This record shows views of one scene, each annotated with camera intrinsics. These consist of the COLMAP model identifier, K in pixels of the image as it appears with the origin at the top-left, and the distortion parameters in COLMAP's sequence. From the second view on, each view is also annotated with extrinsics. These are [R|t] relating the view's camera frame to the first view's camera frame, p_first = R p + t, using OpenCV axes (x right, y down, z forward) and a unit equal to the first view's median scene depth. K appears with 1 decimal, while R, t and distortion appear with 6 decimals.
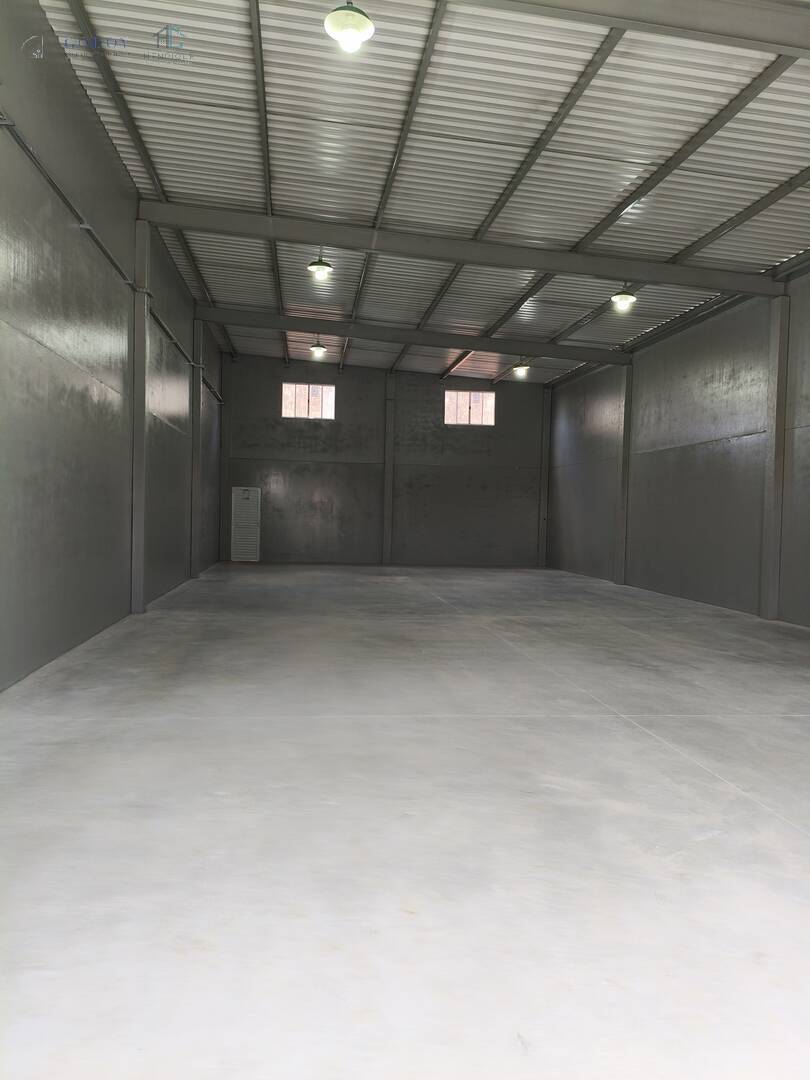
lens RADIAL K [[820.0, 0, 405.0], [0, 820.0, 540.0], [0, 0, 1]] dist [0.072139, -0.140843]
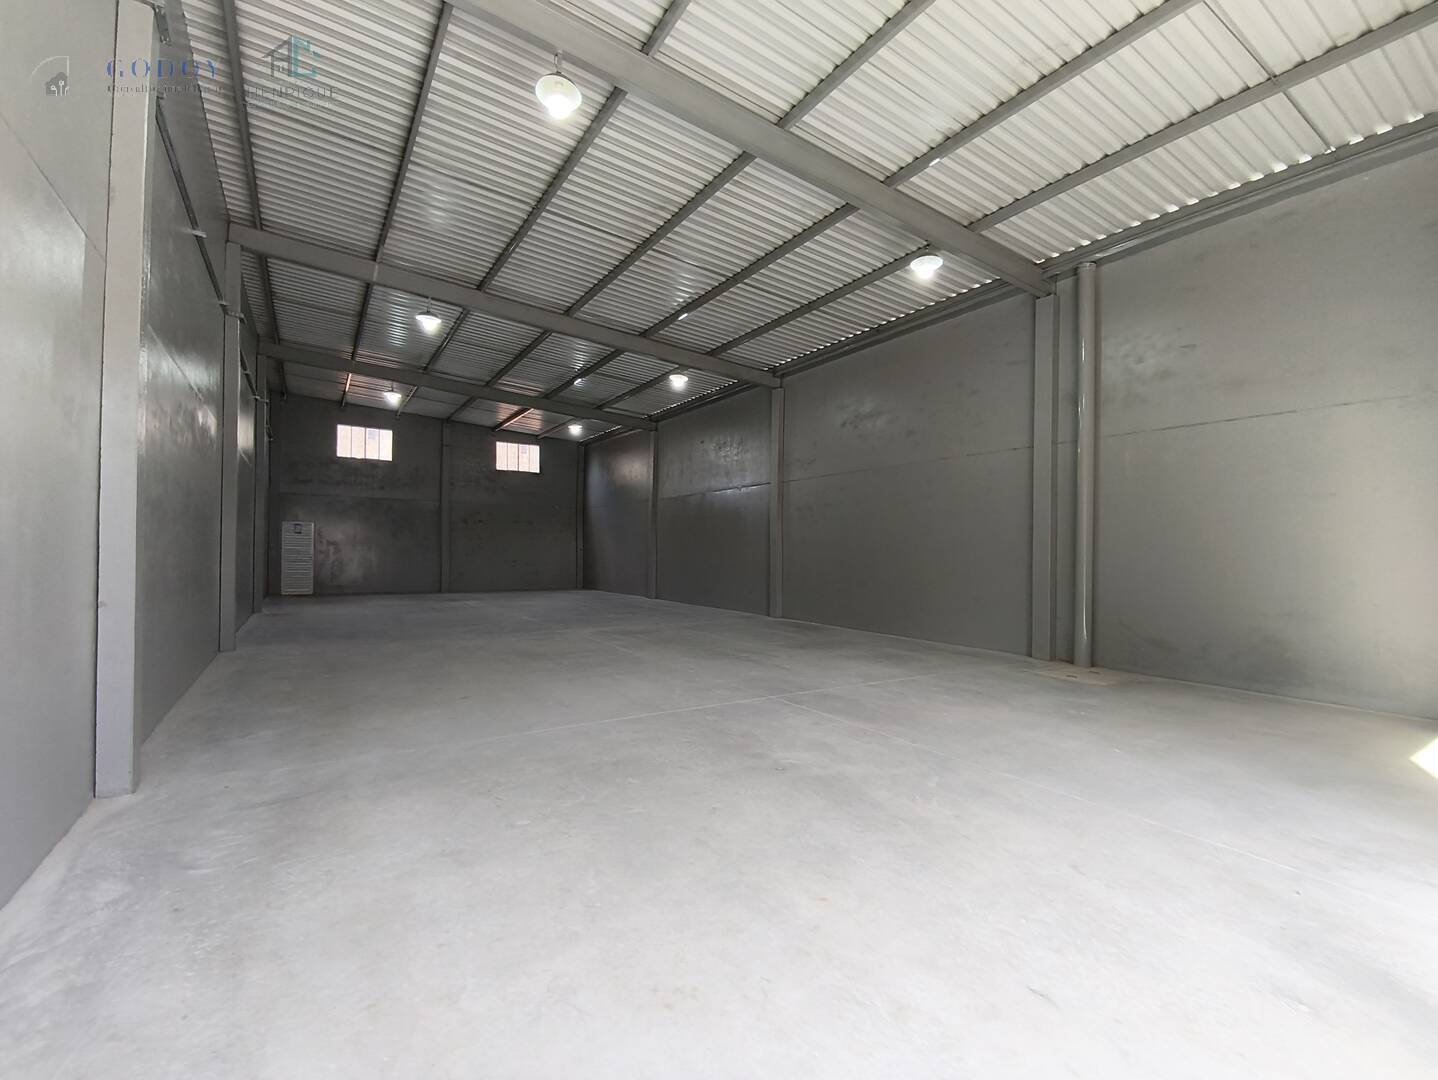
lens RADIAL K [[639.5, 0, 719.0], [0, 639.5, 540.0], [0, 0, 1]] dist [0.062346, -0.048995]
pose [[0.901928, -0.005906, 0.431846, -0.097769], [0.024830, 0.998962, -0.038197, 0.003591], [-0.431172, 0.045173, 0.901138, 0.059143]]
